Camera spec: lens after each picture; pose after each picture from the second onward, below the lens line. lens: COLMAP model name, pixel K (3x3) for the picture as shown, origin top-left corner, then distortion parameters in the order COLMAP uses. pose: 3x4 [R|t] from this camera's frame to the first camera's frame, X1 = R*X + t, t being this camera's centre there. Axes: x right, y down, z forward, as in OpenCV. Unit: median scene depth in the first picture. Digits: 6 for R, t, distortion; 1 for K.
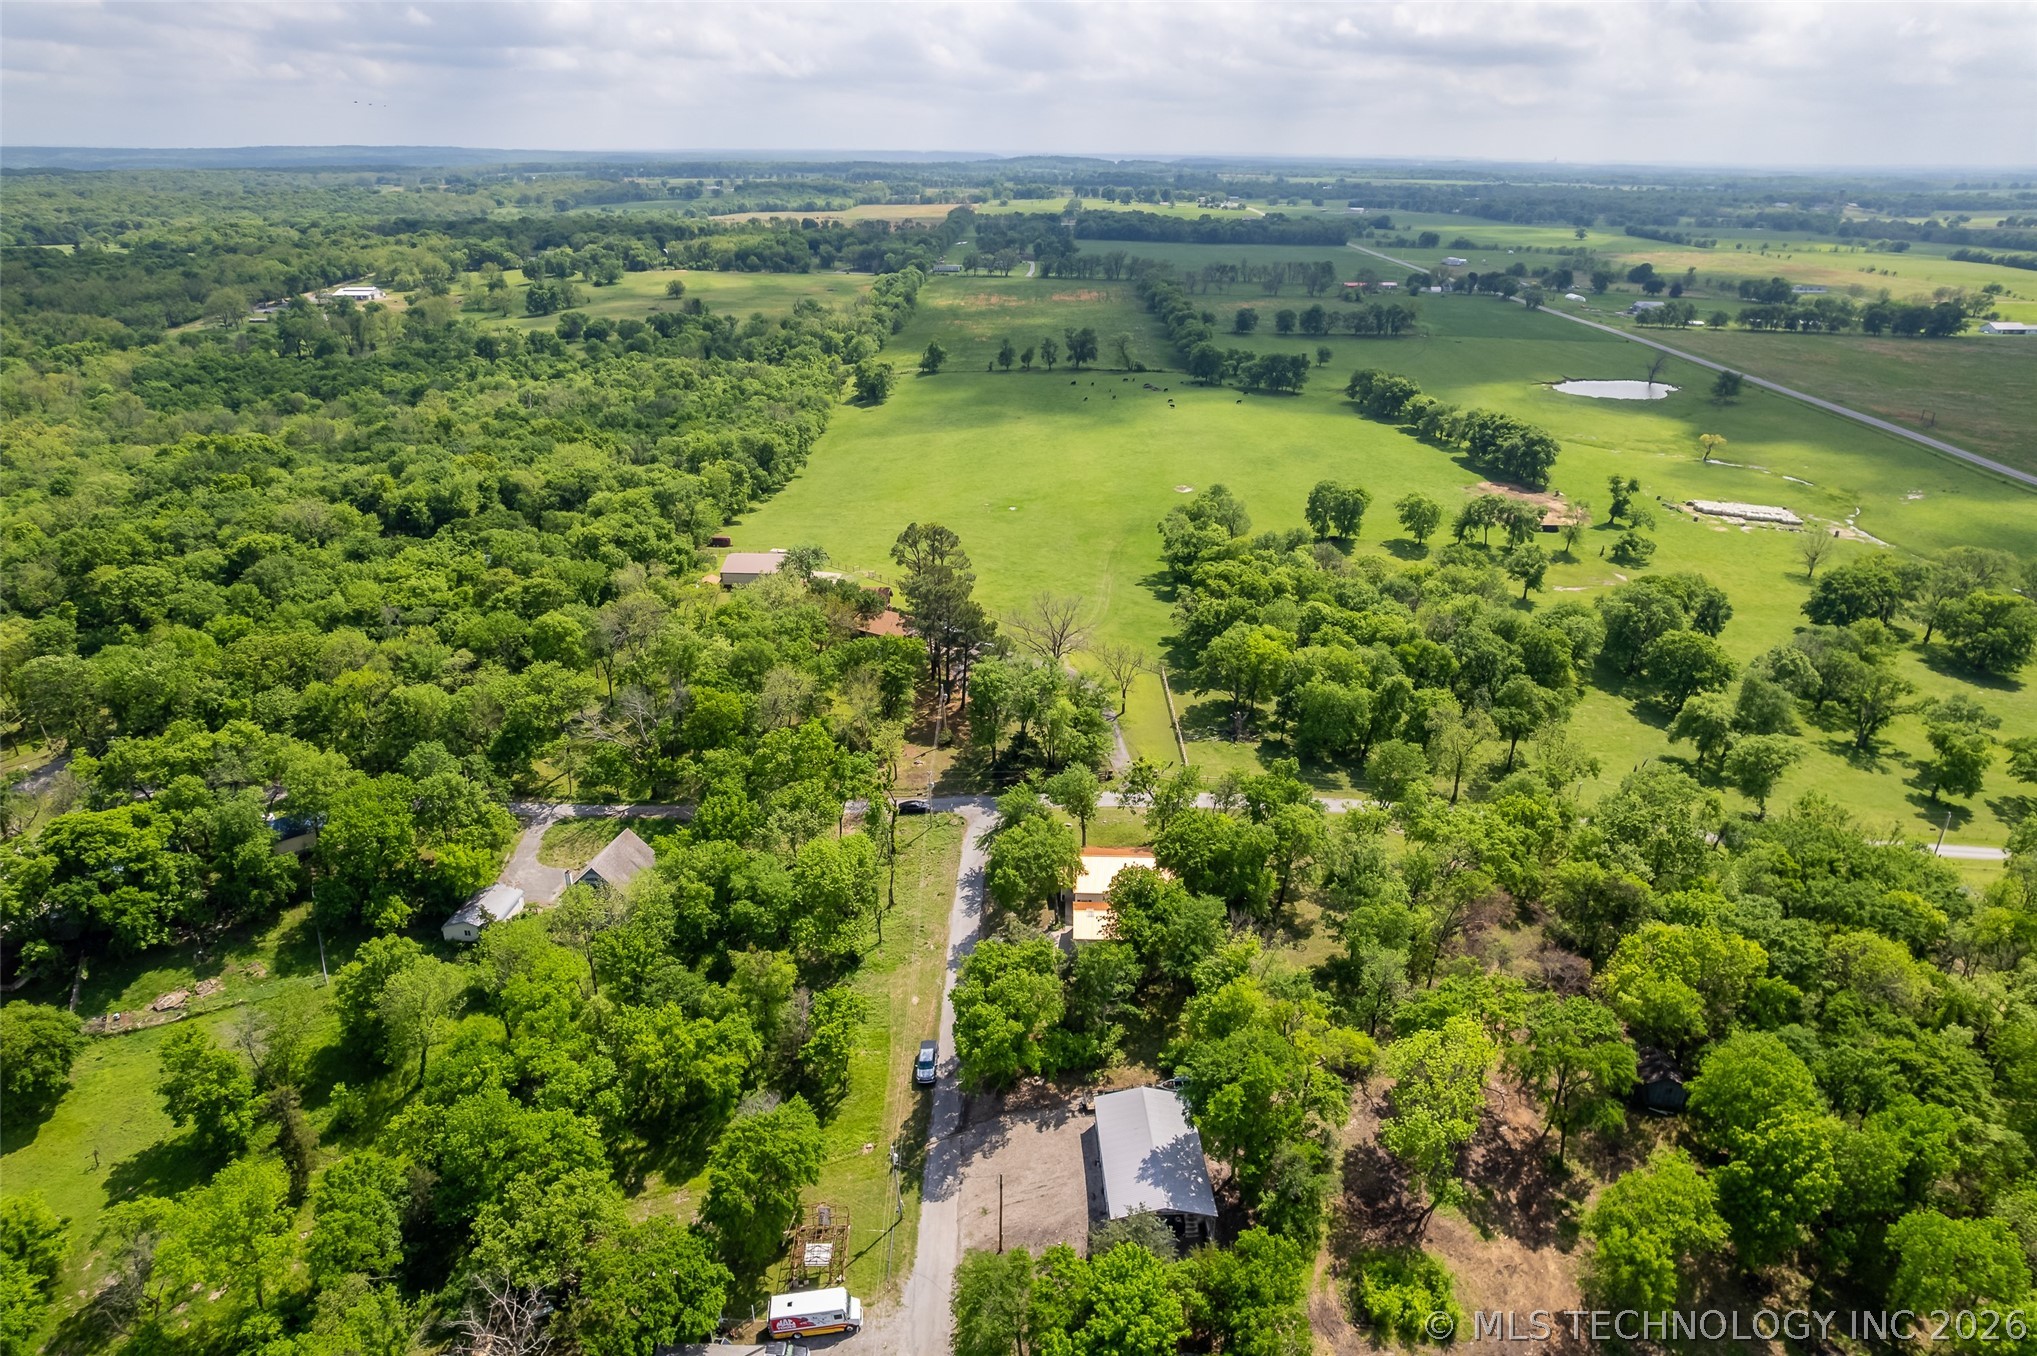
lens RADIAL K [[1310.3, 0, 1022.0], [0, 1310.3, 680.8], [0, 0, 1]] dist [-0.079499, 0.073848]
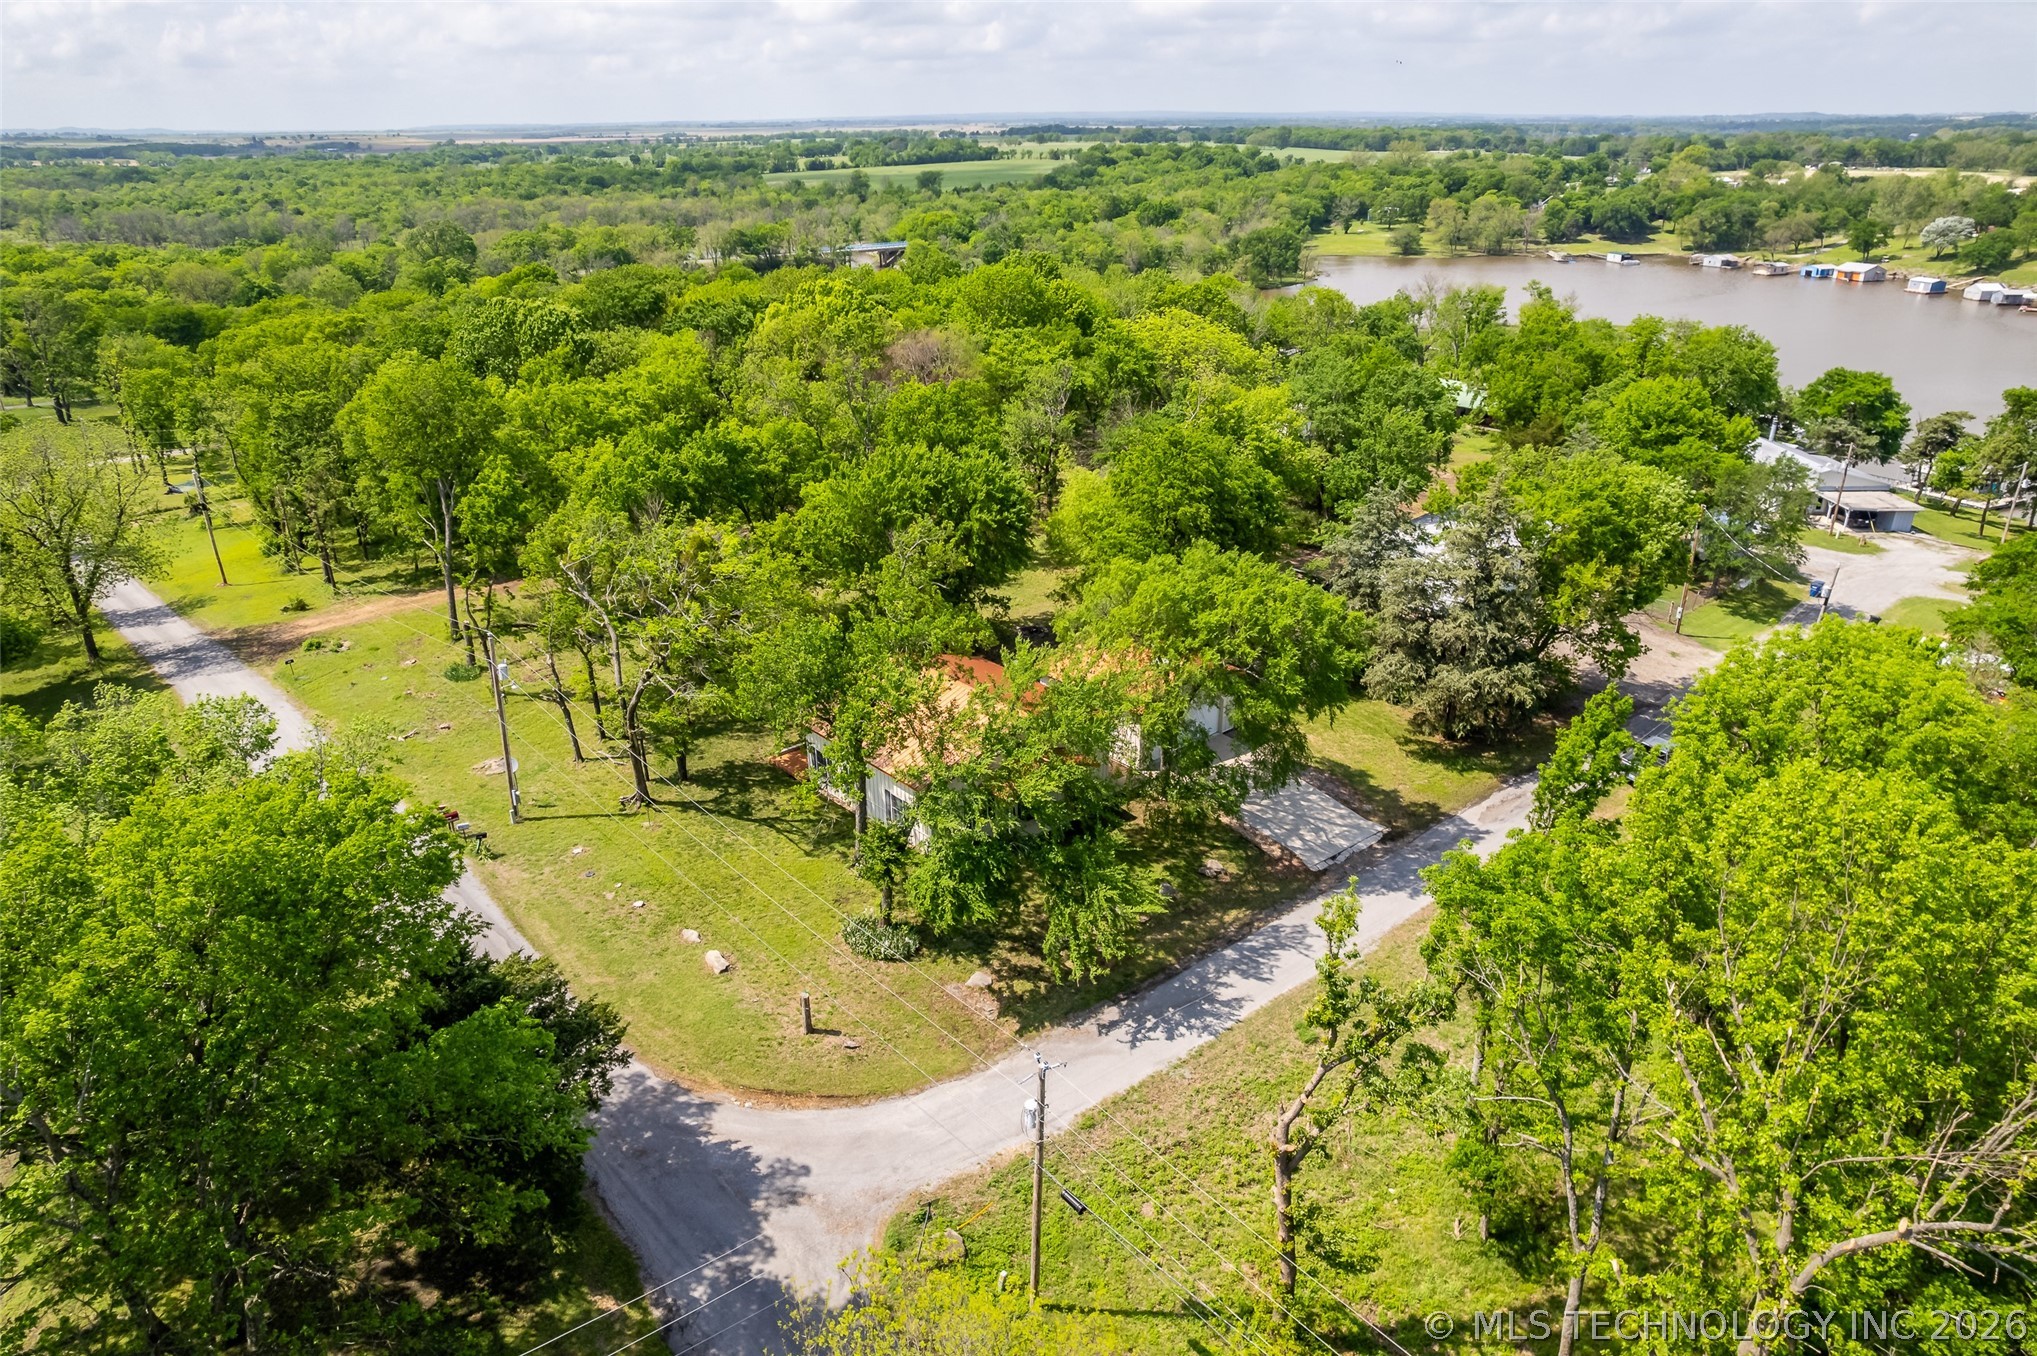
lens RADIAL K [[1301.3, 0, 1021.4], [0, 1301.3, 705.3], [0, 0, 1]] dist [-0.075025, 0.066127]
pose [[-0.687859, -0.302200, 0.659944, -0.096006], [0.283258, 0.725357, 0.627393, -0.045252], [-0.668293, 0.618492, -0.413343, 0.573532]]
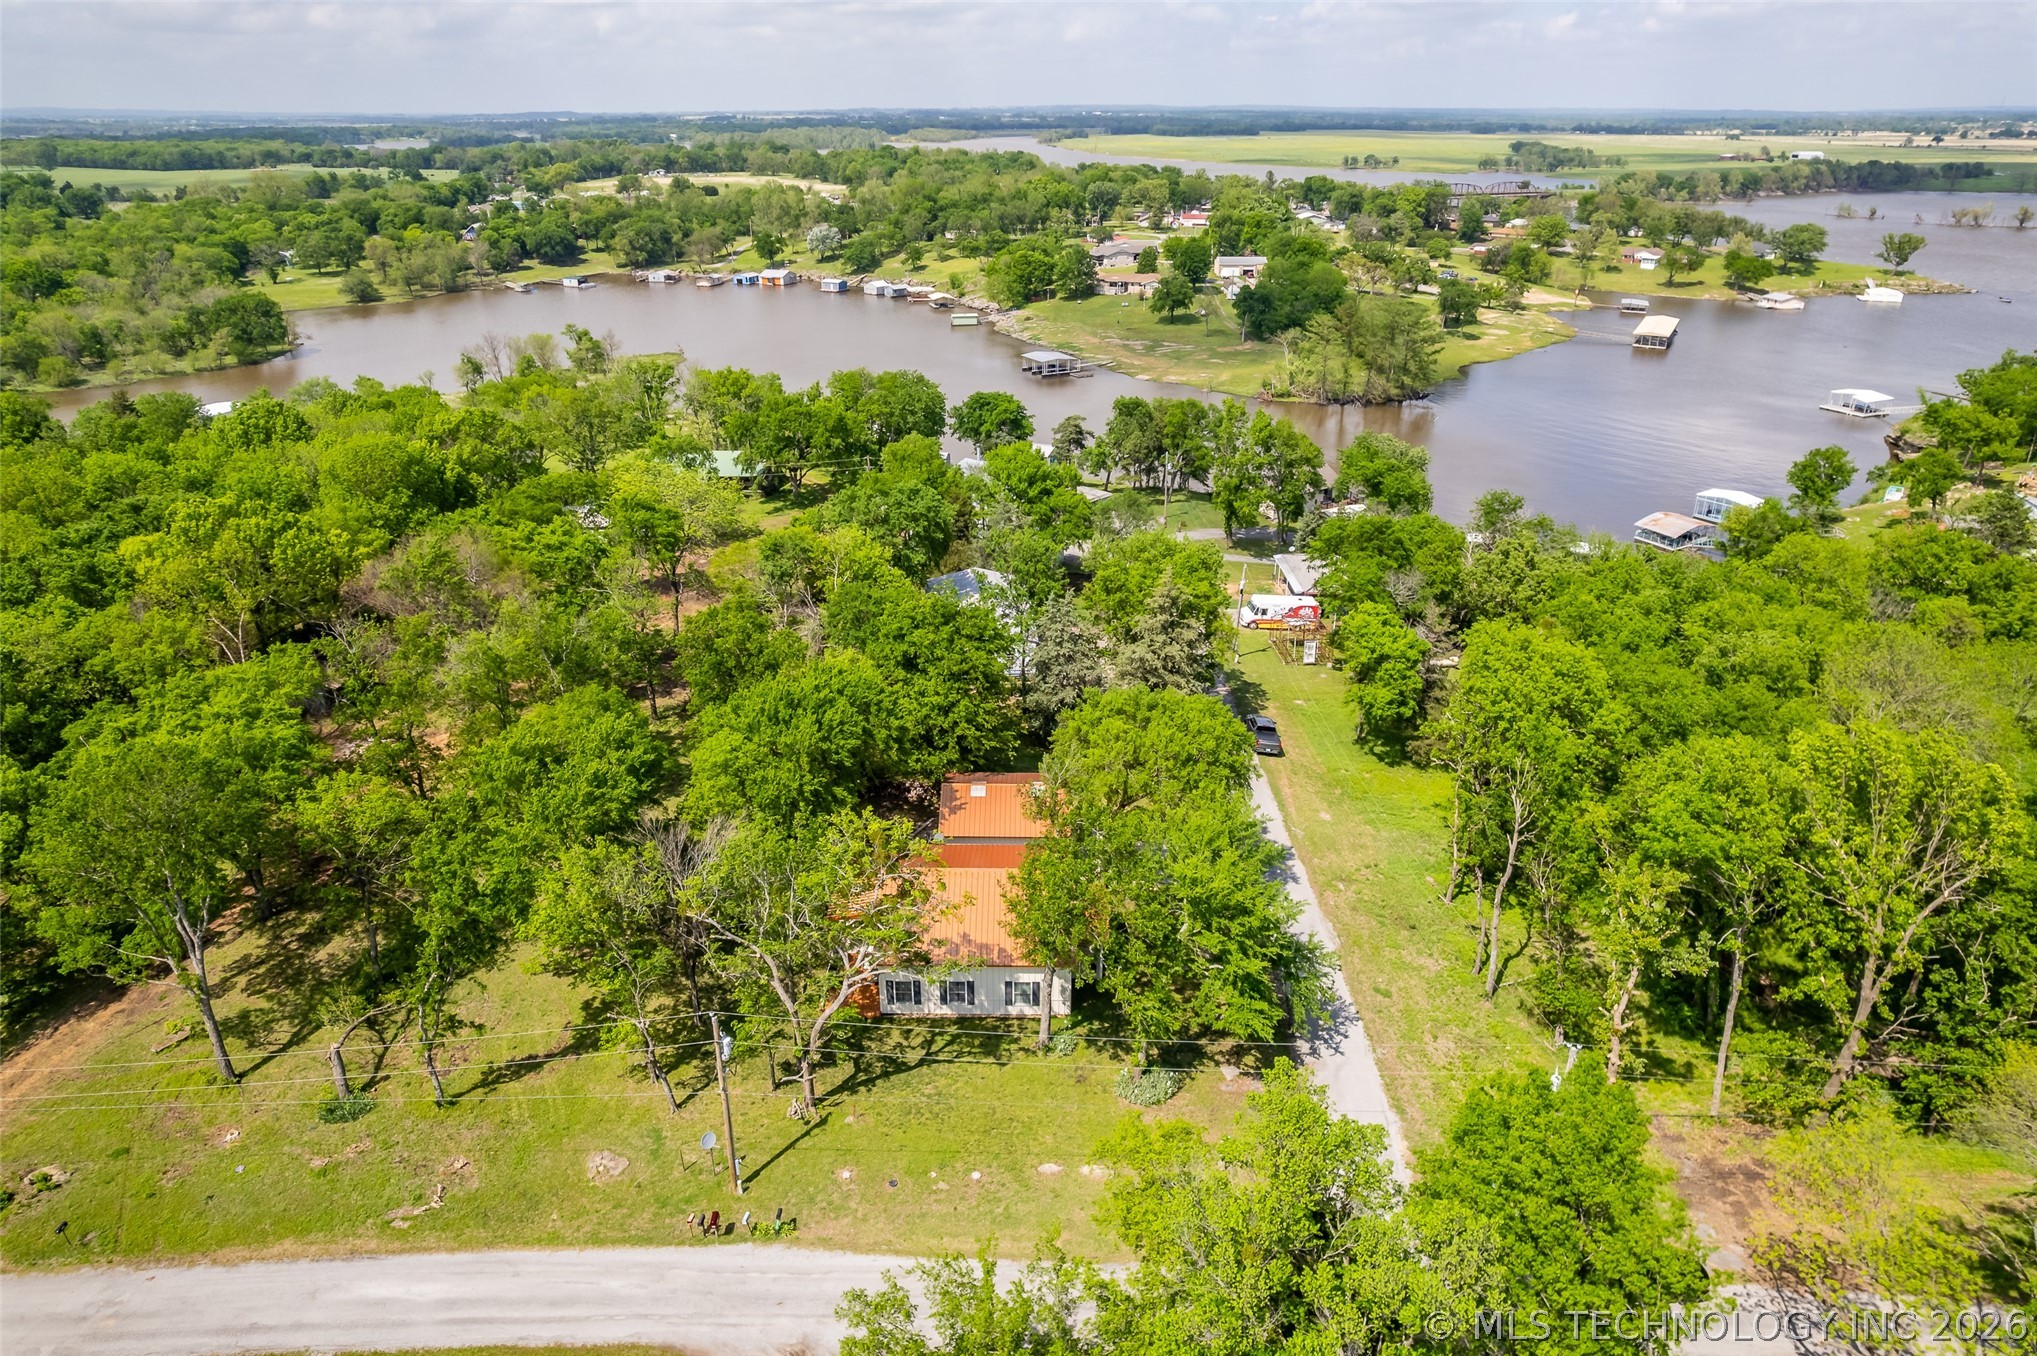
lens RADIAL K [[1287.9, 0, 1021.0], [0, 1287.9, 707.4], [0, 0, 1]] dist [-0.075037, 0.066027]
pose [[-0.999802, 0.003854, -0.019538, 0.032084], [-0.011919, 0.670174, 0.742108, -0.104671], [0.015954, 0.742194, -0.669996, 0.616449]]
